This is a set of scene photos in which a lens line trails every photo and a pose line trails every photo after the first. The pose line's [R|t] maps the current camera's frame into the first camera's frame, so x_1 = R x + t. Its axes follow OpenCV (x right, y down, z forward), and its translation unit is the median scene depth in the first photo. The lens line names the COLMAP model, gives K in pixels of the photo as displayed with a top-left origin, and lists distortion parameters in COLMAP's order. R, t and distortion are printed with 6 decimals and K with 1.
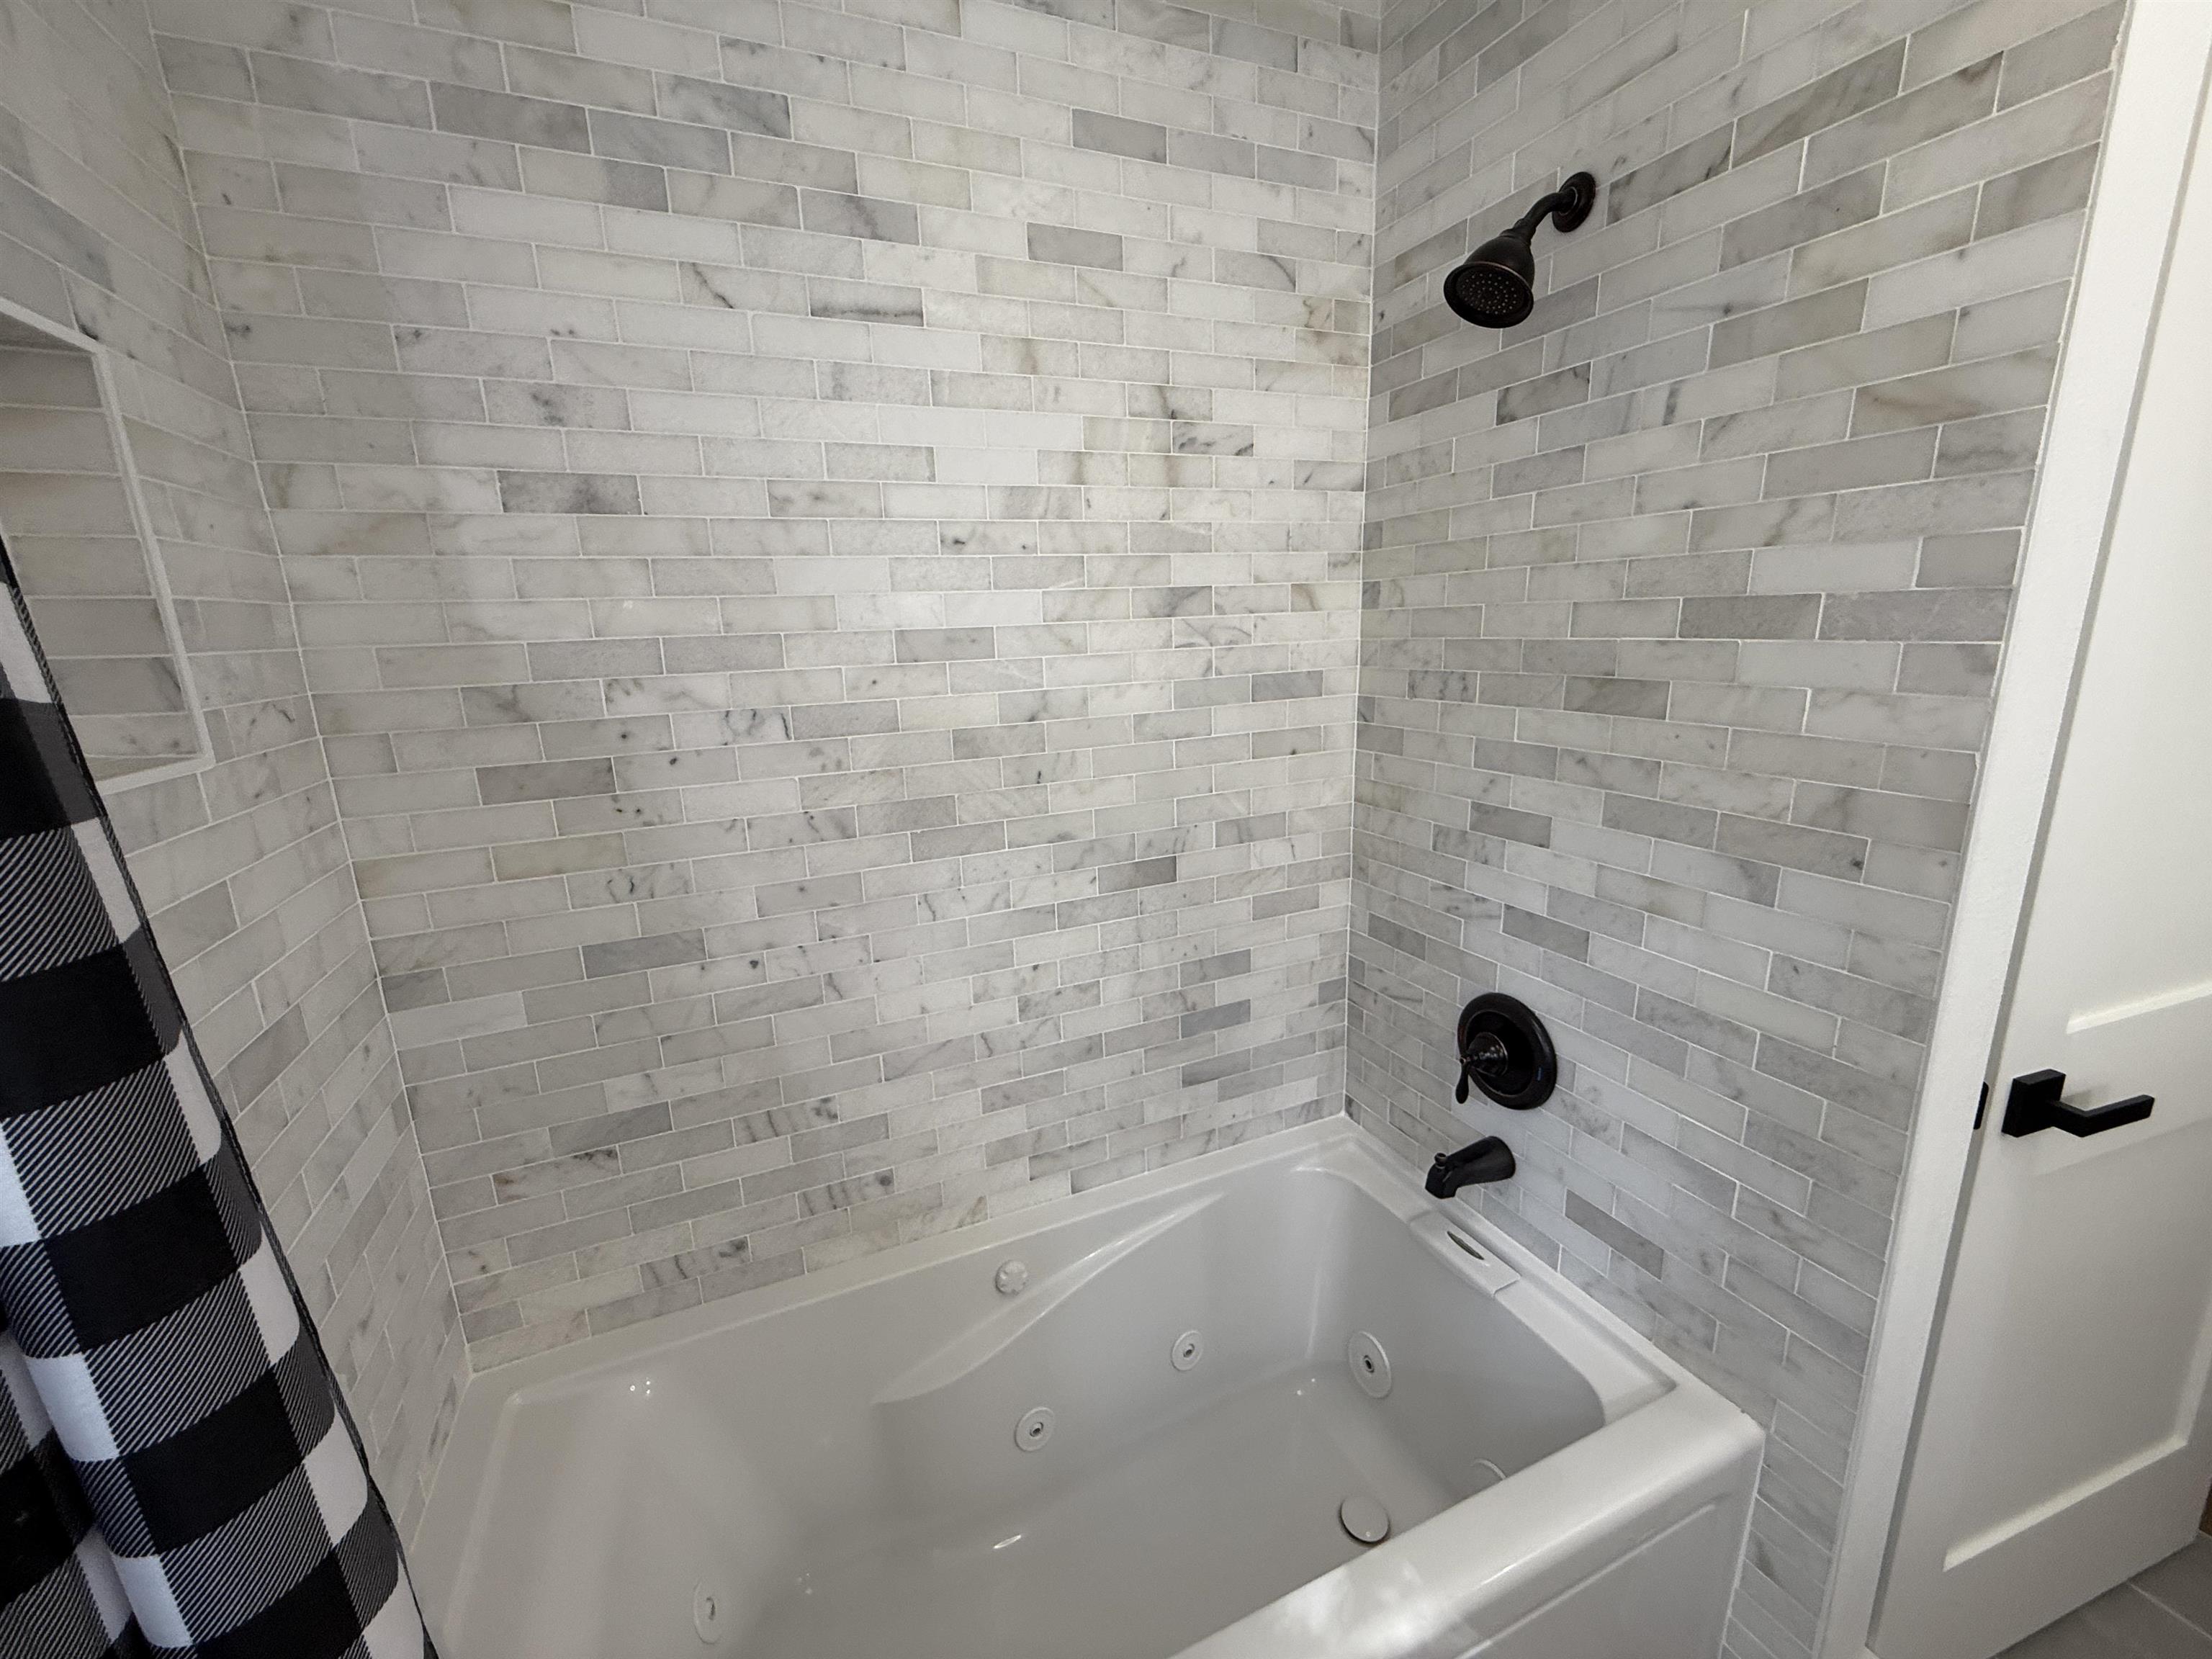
lens RADIAL K [[887.6, 0, 1105.5], [0, 887.6, 827.6], [0, 0, 1]] dist [0.000918, 0.000171]
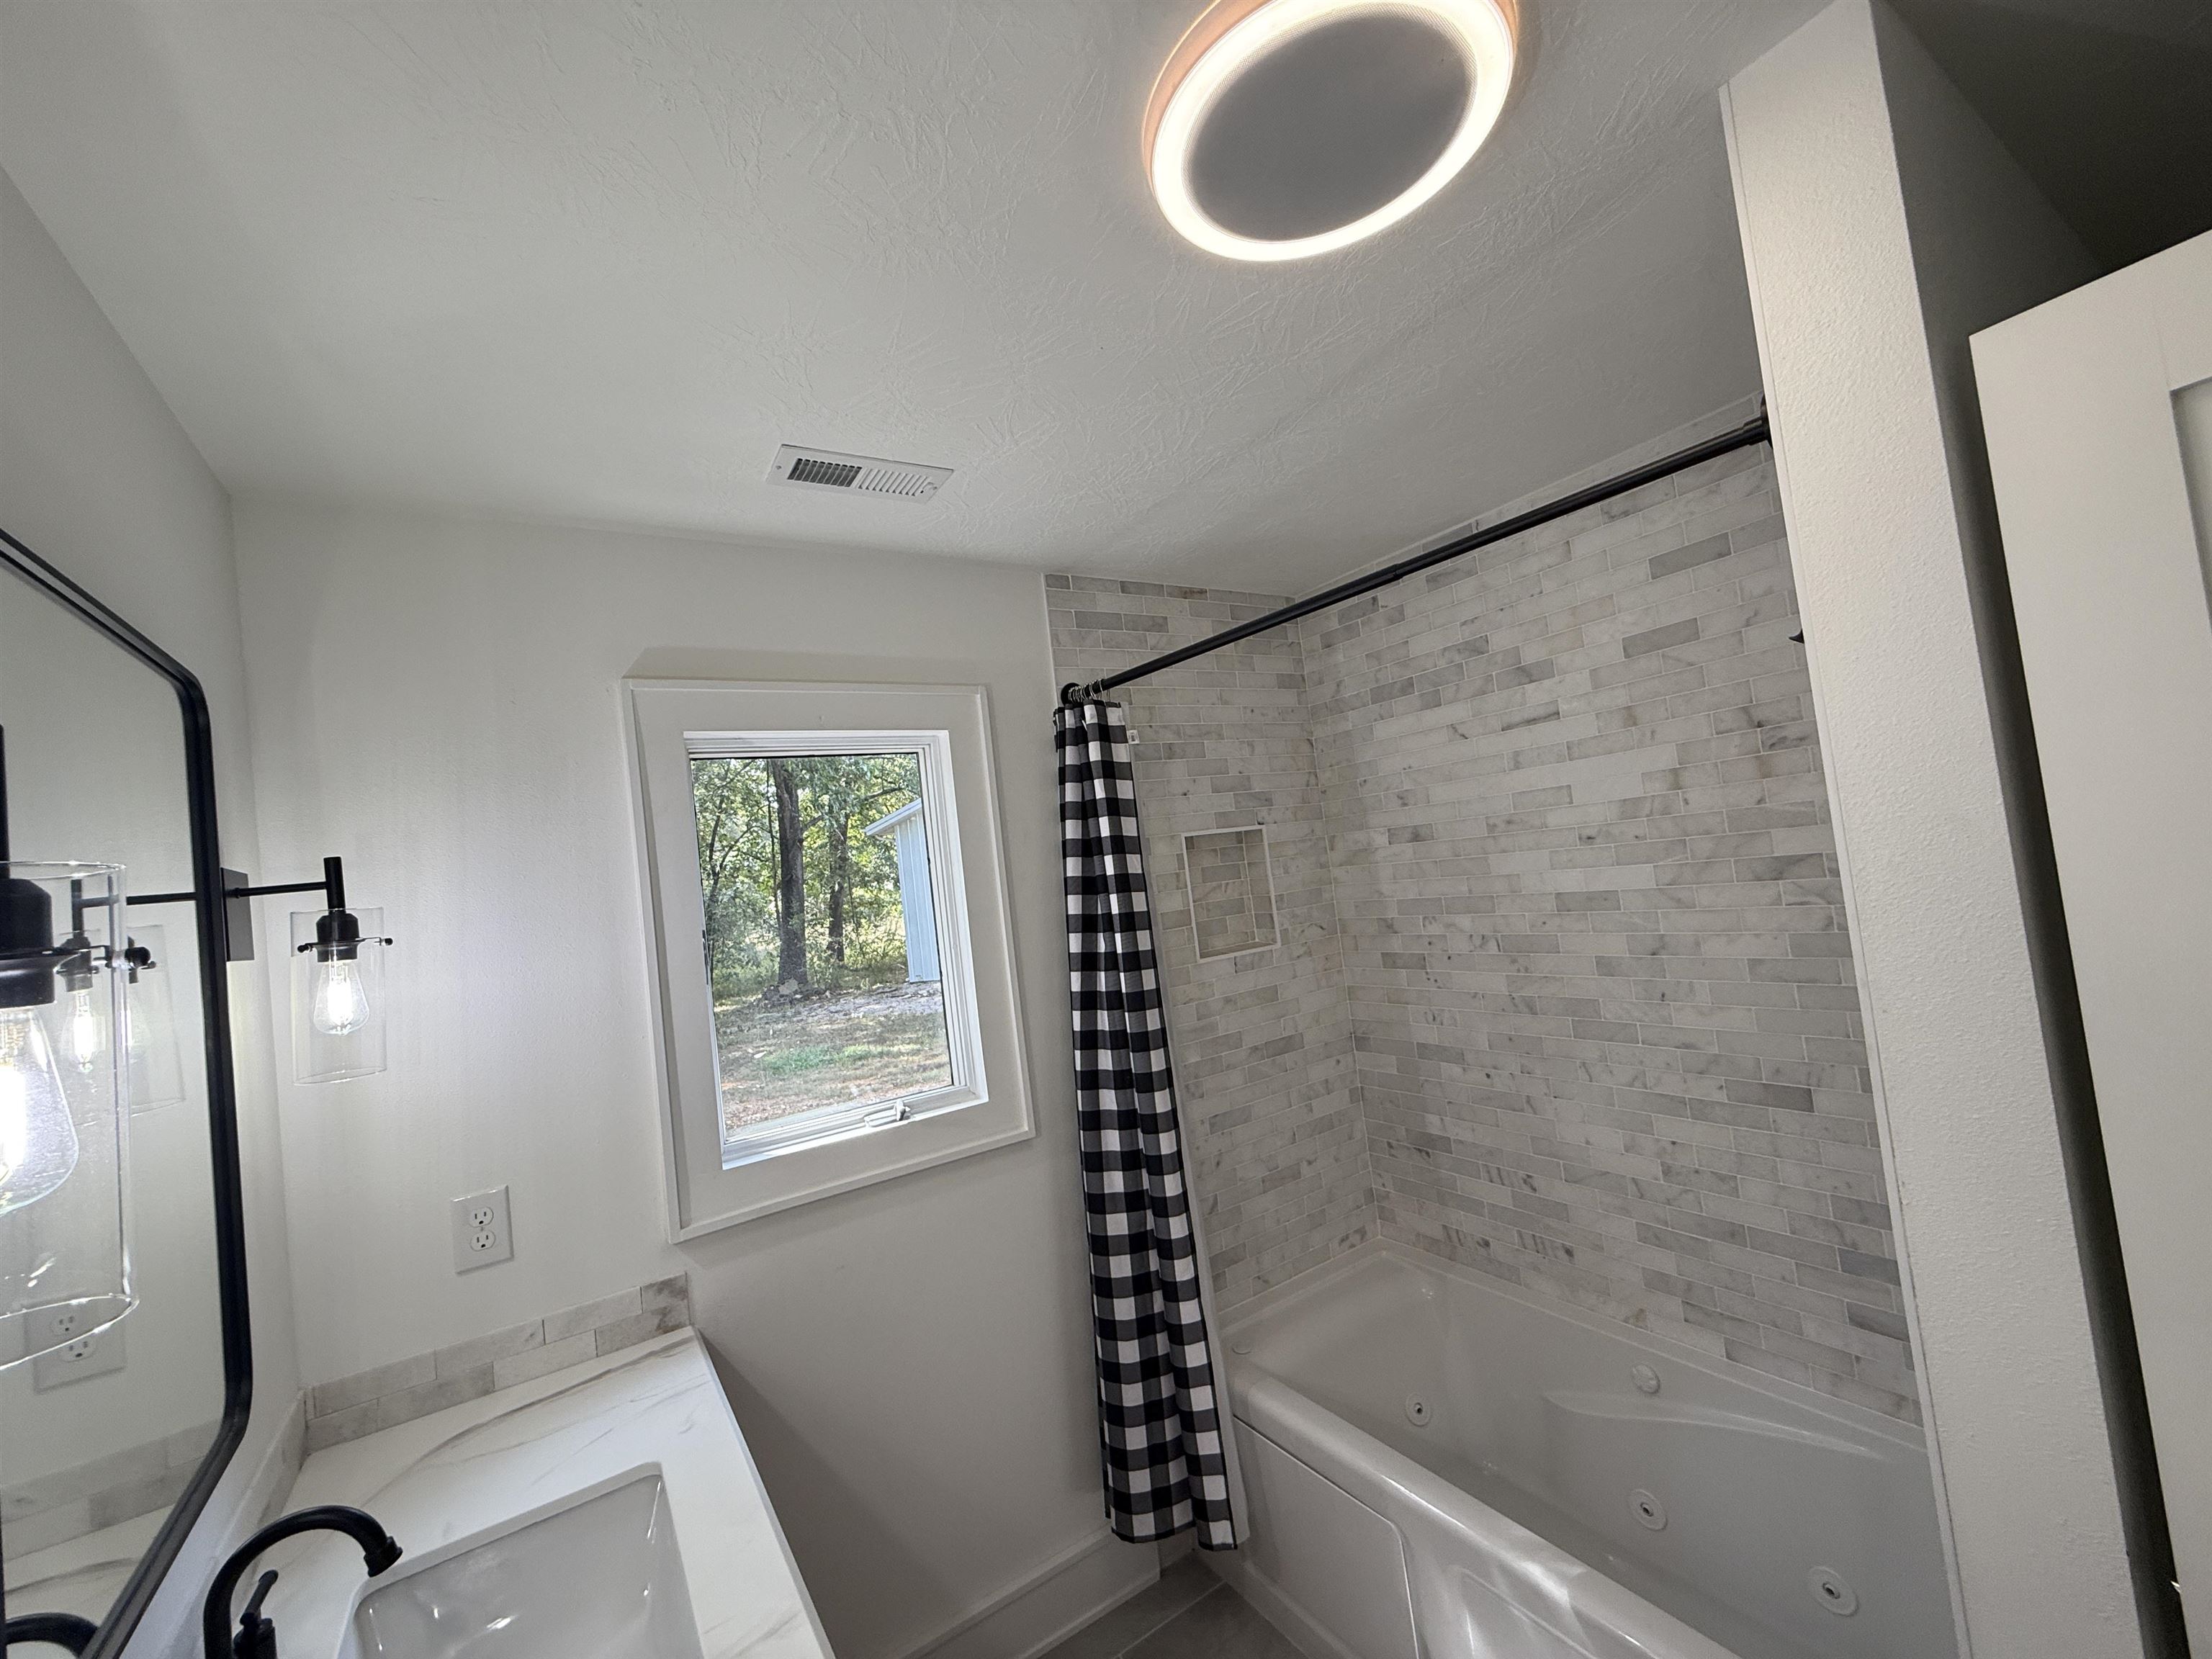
lens RADIAL K [[887.6, 0, 1102.5], [0, 887.6, 828.4], [0, 0, 1]] dist [0.000918, 0.000171]
pose [[0.167864, -0.030252, -0.985346, 1.248342], [-0.114393, 0.992179, -0.049950, -0.162033], [0.979151, 0.121101, 0.163090, -0.106434]]
